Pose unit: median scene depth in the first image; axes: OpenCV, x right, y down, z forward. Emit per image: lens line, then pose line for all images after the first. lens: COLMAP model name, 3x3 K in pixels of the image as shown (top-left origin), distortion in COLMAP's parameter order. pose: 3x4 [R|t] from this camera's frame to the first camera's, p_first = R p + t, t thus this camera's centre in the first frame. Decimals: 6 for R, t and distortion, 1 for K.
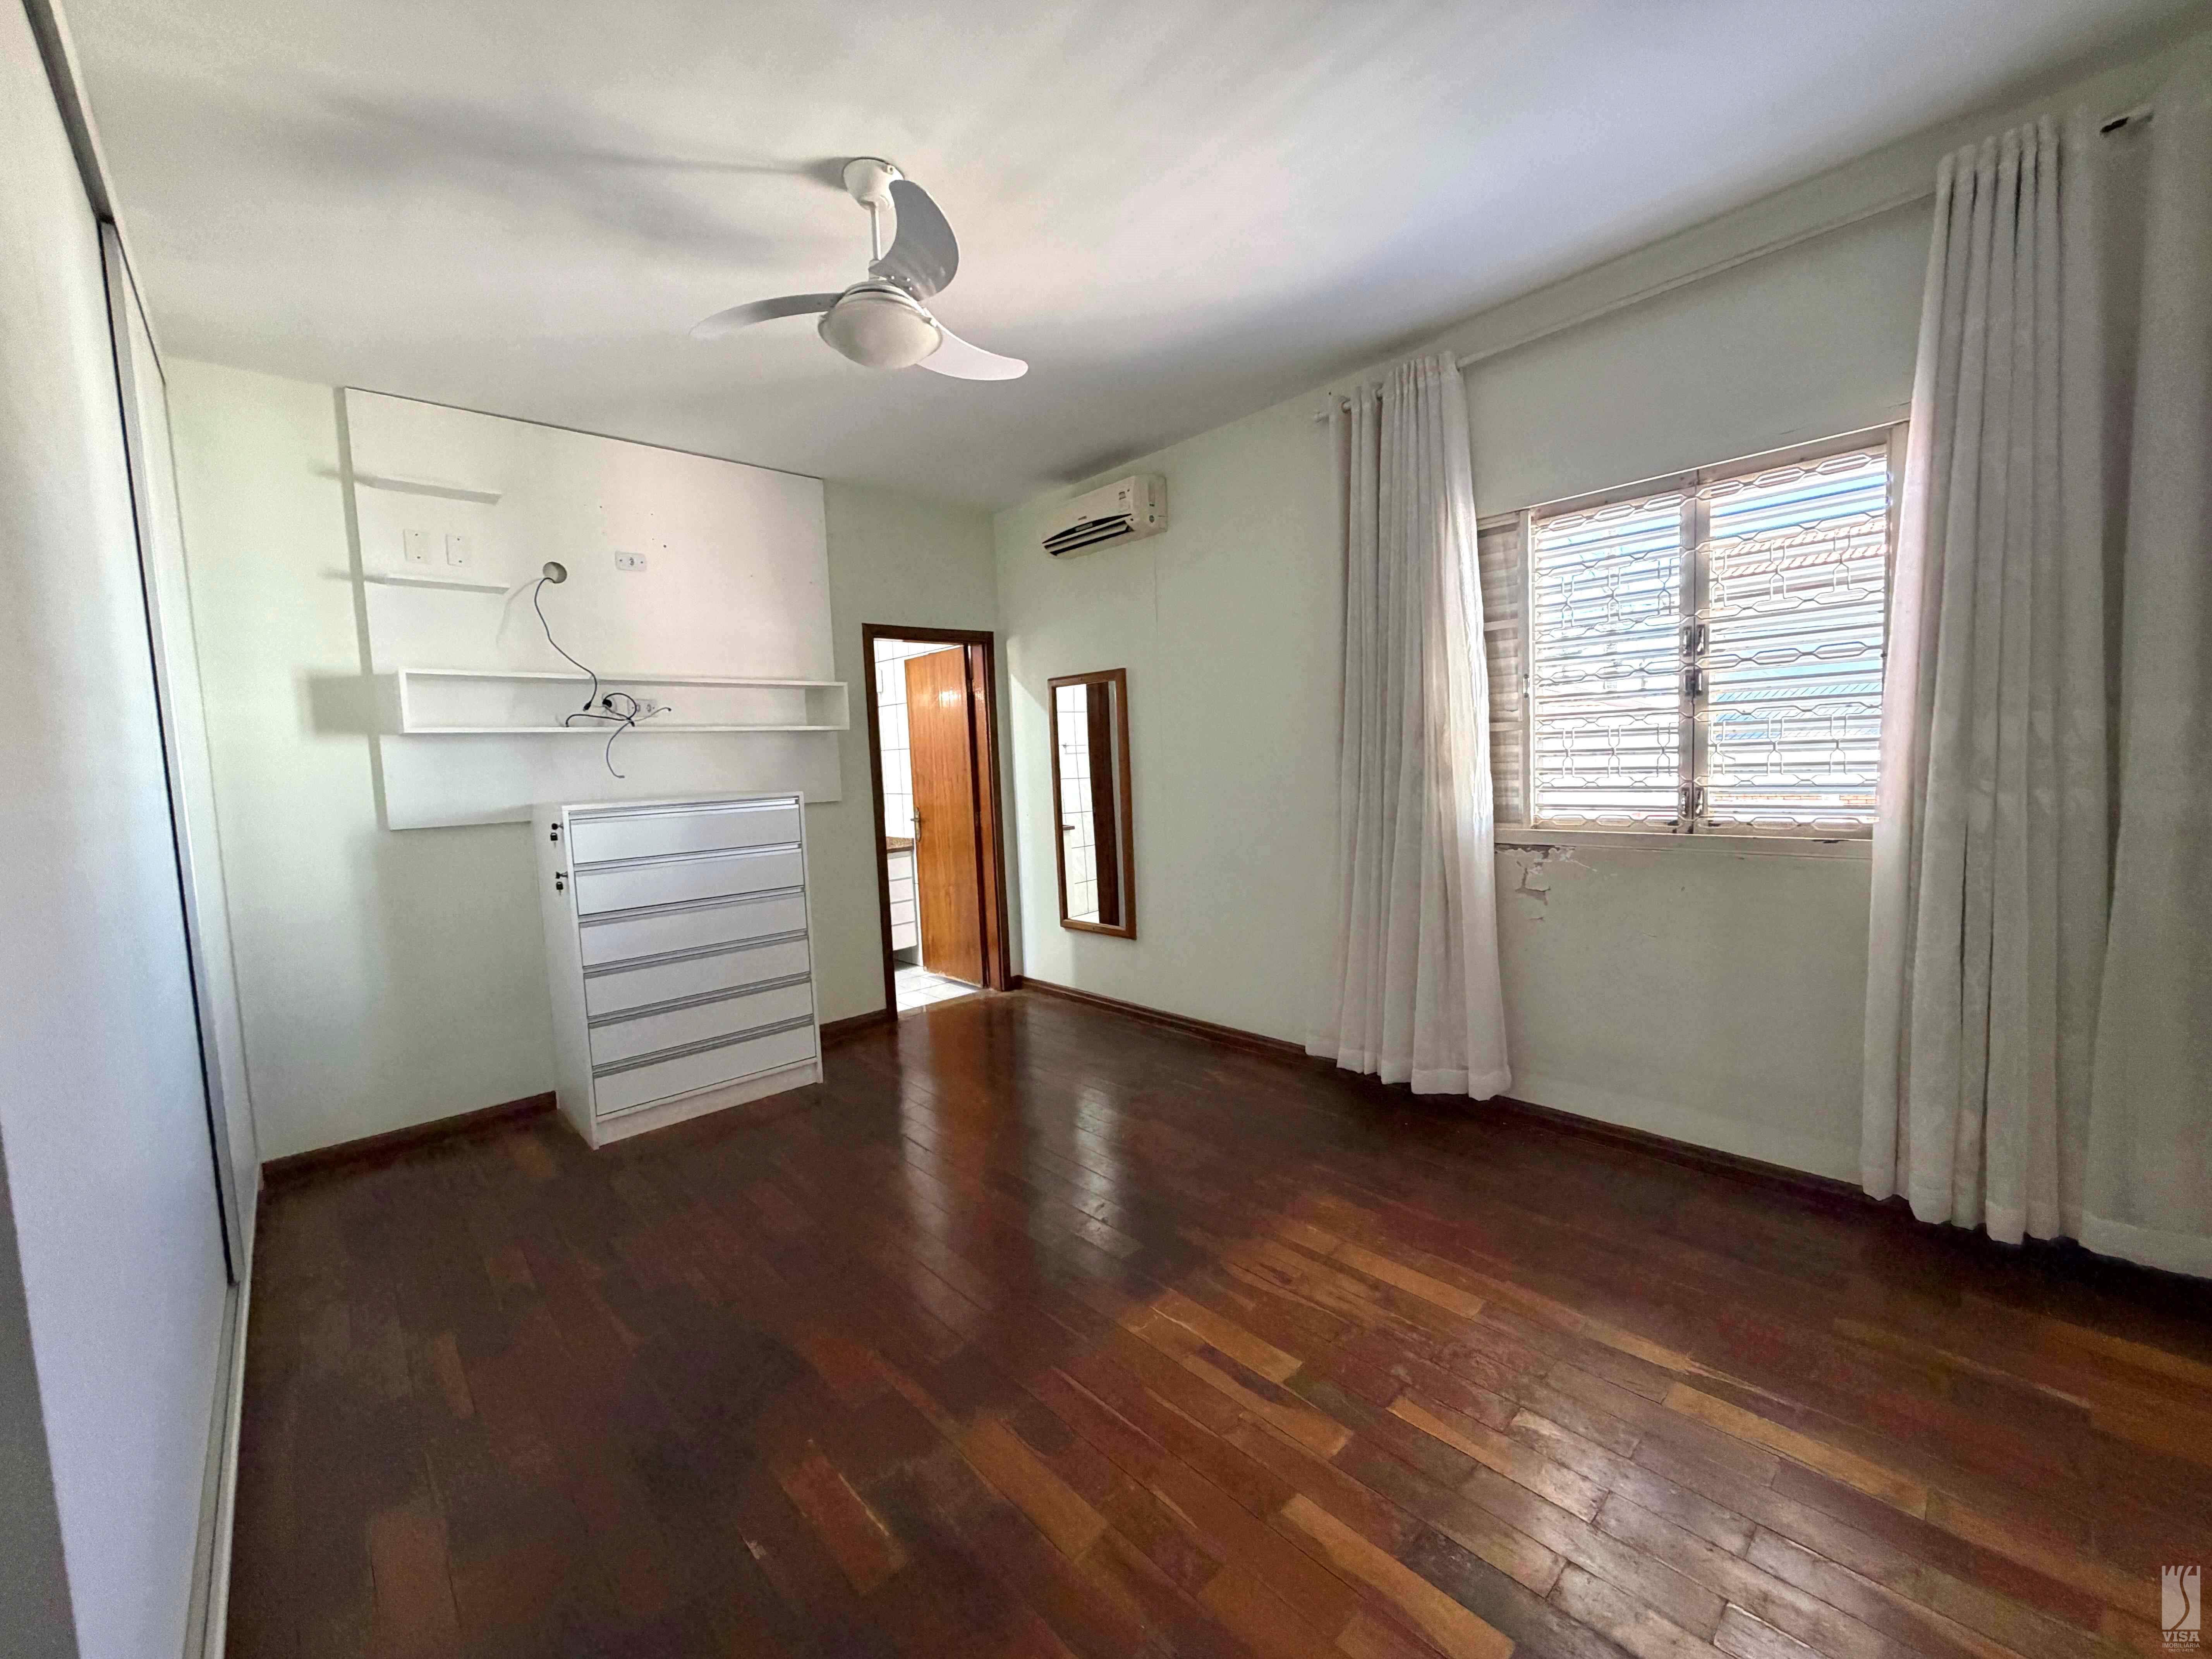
lens RADIAL K [[879.8, 0, 1098.9], [0, 879.8, 832.2], [0, 0, 1]] dist [-0.000202, 0.000527]
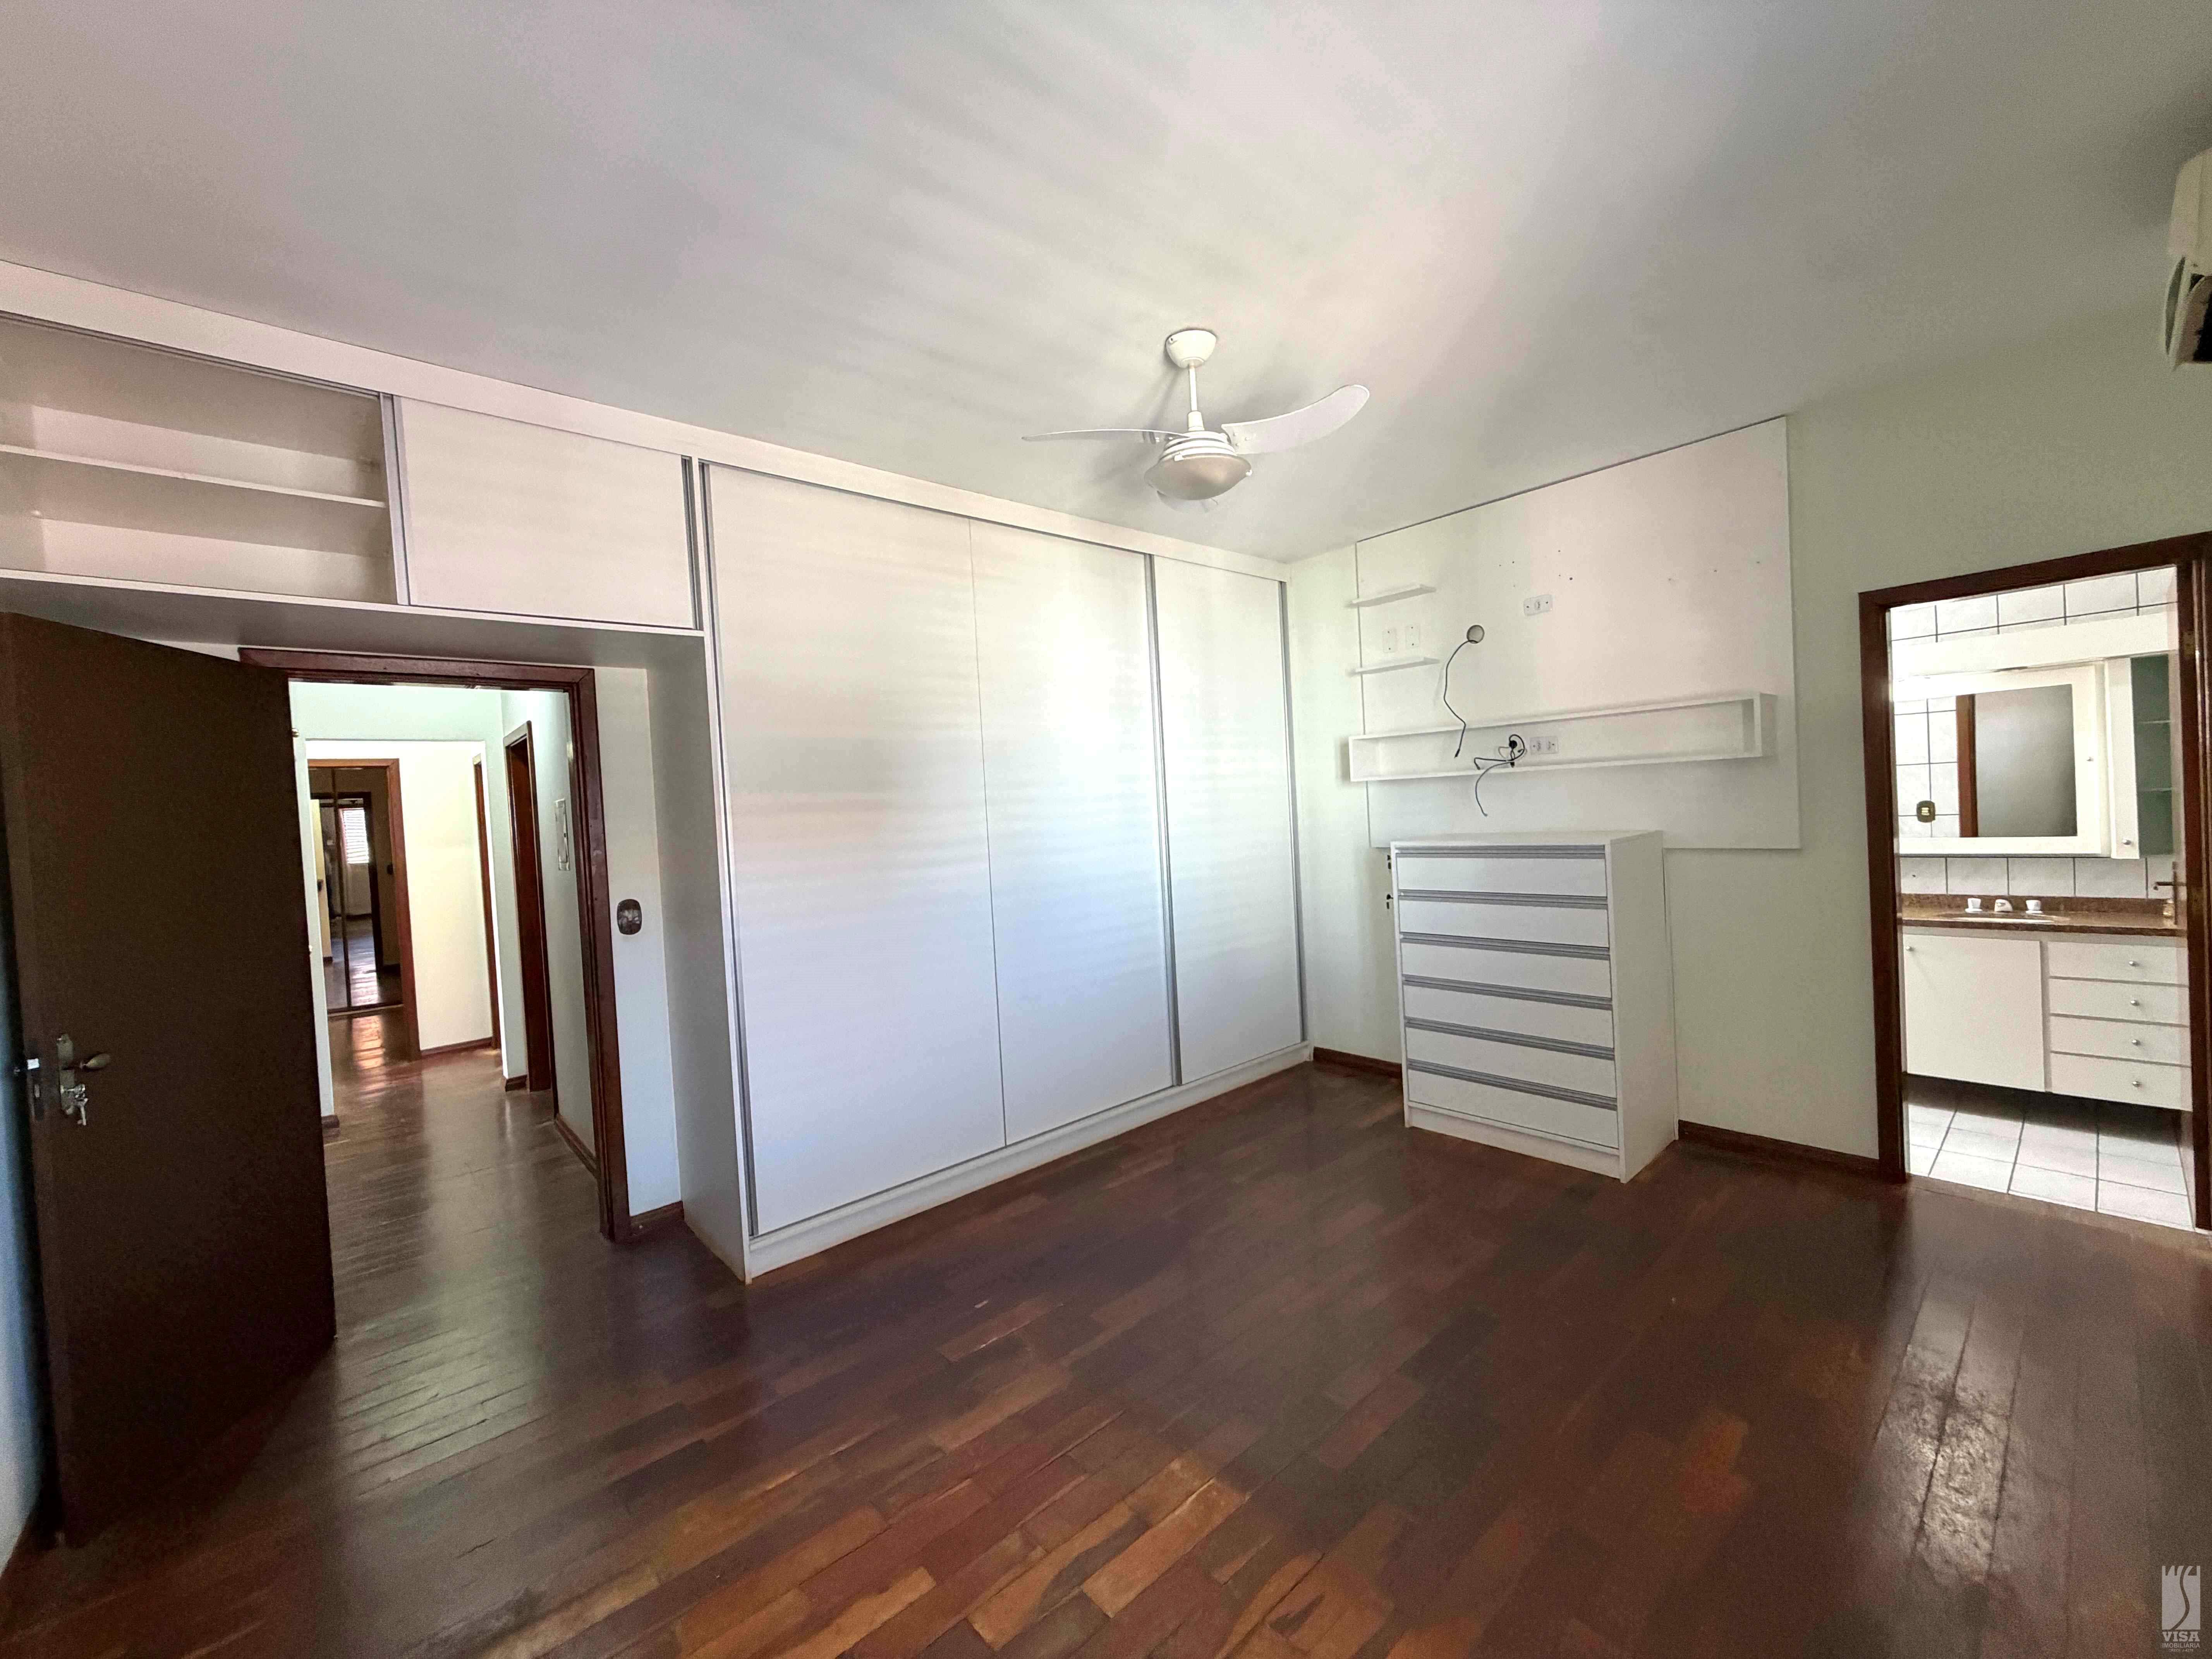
lens RADIAL K [[879.8, 0, 1115.4], [0, 879.8, 832.4], [0, 0, 1]] dist [-0.000202, 0.000527]
pose [[-0.003741, 0.073606, -0.997280, 0.607993], [-0.027611, 0.996900, 0.073681, -0.119879], [0.999612, 0.027811, -0.001698, 0.593320]]
